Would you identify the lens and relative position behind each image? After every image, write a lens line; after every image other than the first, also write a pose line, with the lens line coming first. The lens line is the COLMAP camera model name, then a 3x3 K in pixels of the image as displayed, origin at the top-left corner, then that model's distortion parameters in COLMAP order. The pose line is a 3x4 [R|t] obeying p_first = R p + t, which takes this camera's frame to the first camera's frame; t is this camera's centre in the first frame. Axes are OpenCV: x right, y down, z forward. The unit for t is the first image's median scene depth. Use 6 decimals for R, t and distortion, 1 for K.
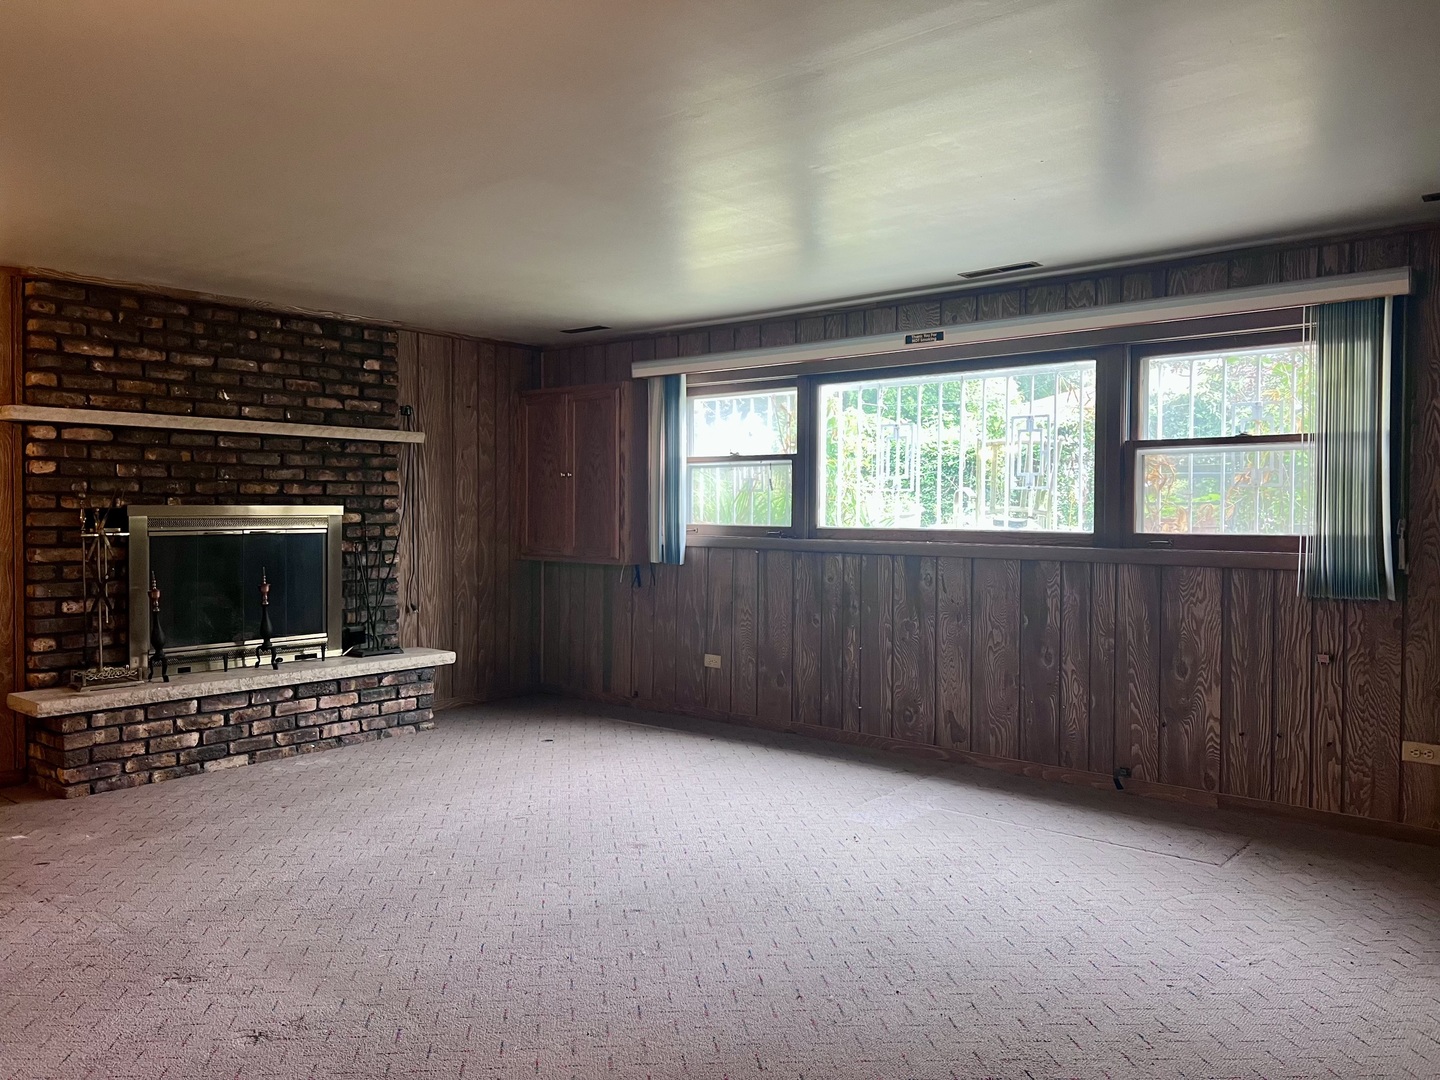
lens RADIAL K [[1079.9, 0, 734.8], [0, 1079.9, 530.2], [0, 0, 1]] dist [0.070638, -0.078760]
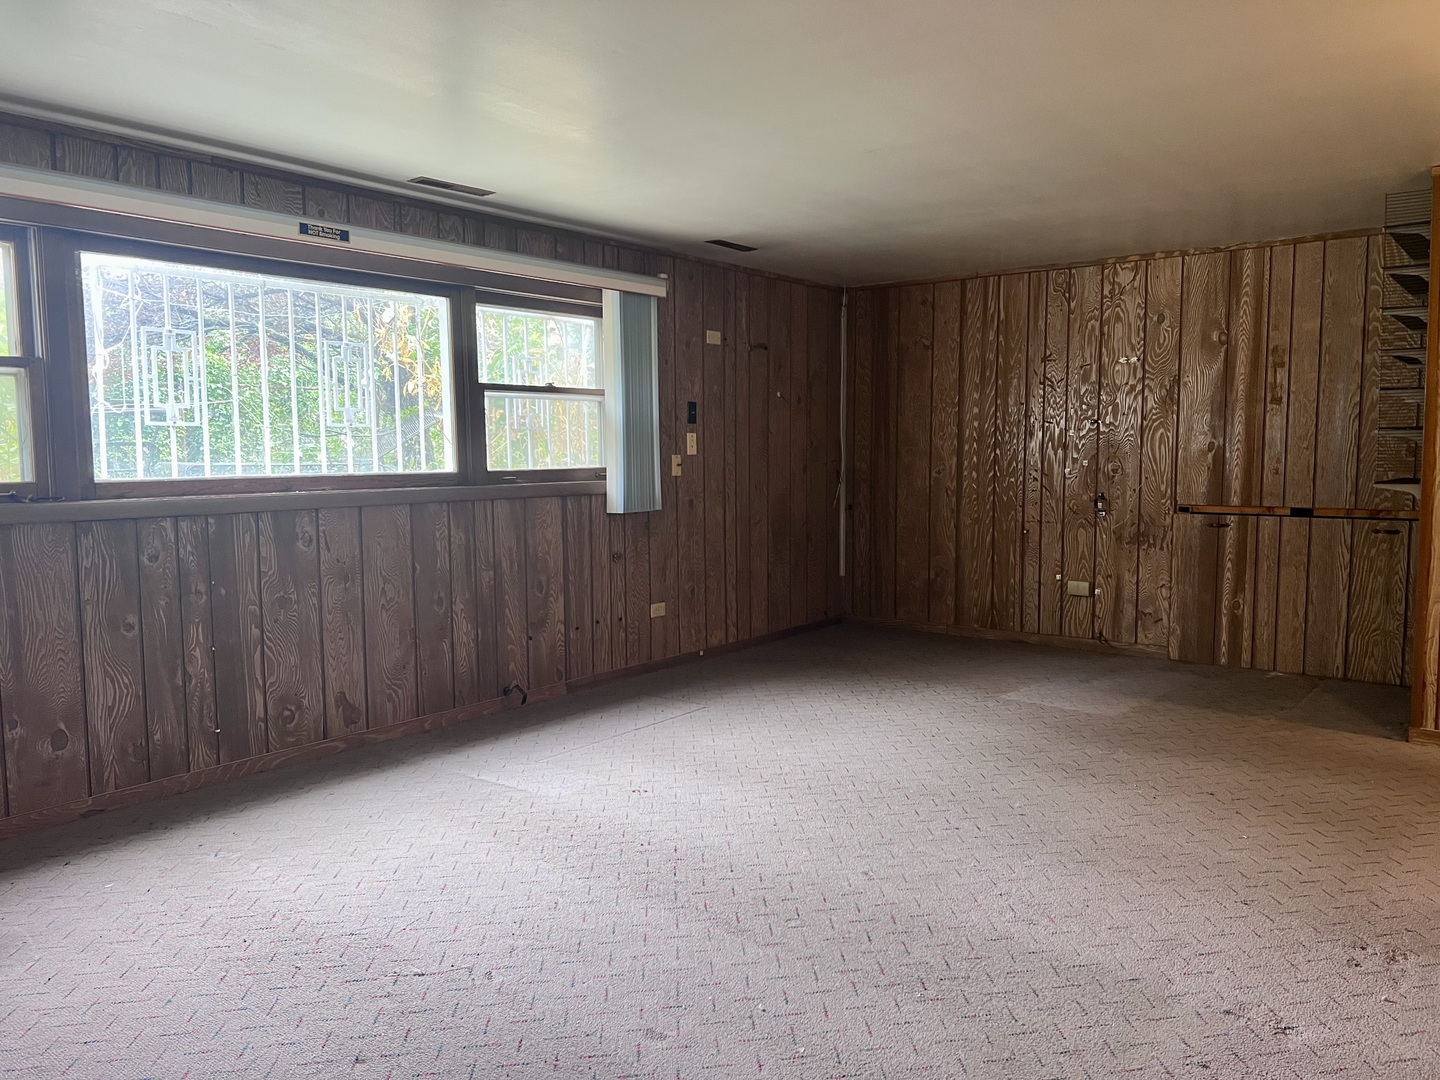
lens RADIAL K [[1079.9, 0, 720.7], [0, 1079.9, 544.4], [0, 0, 1]] dist [0.070638, -0.078760]
pose [[-0.033485, -0.095965, 0.994821, -0.629643], [0.027325, 0.994920, 0.096894, -0.019734], [-0.999066, 0.030428, -0.030692, 0.722148]]
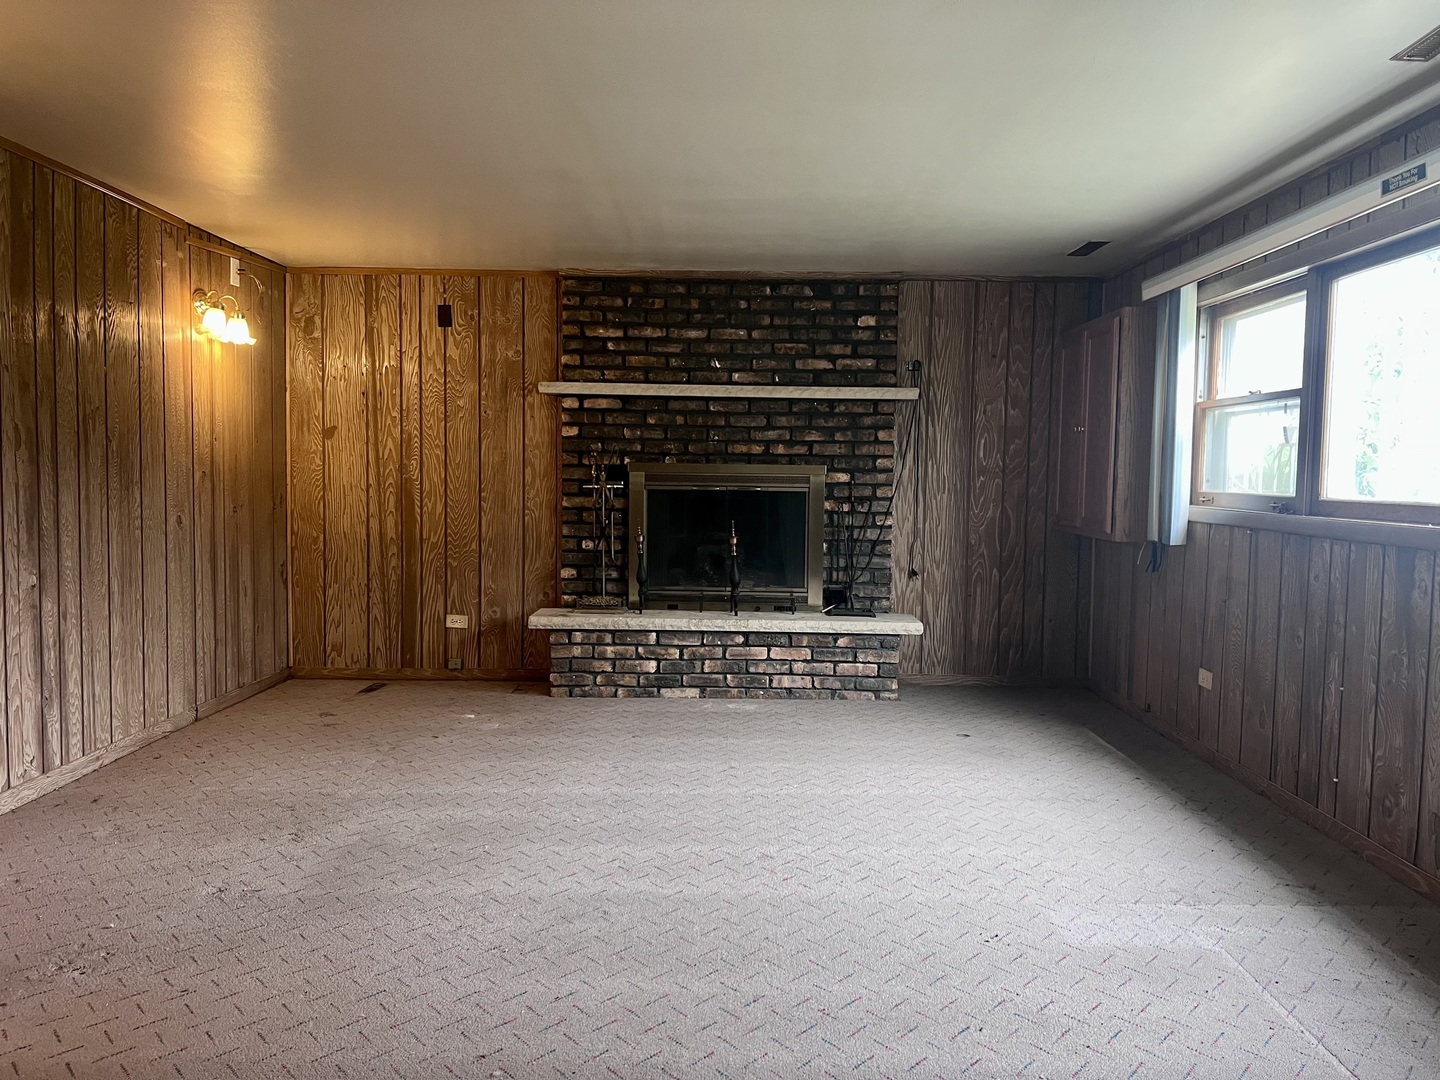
lens RADIAL K [[1079.9, 0, 734.6], [0, 1079.9, 542.1], [0, 0, 1]] dist [0.070638, -0.078760]
pose [[0.635263, 0.058326, -0.770090, 0.401589], [-0.029302, 0.998246, 0.051435, -0.000229], [0.771740, -0.010109, 0.635858, 0.326836]]
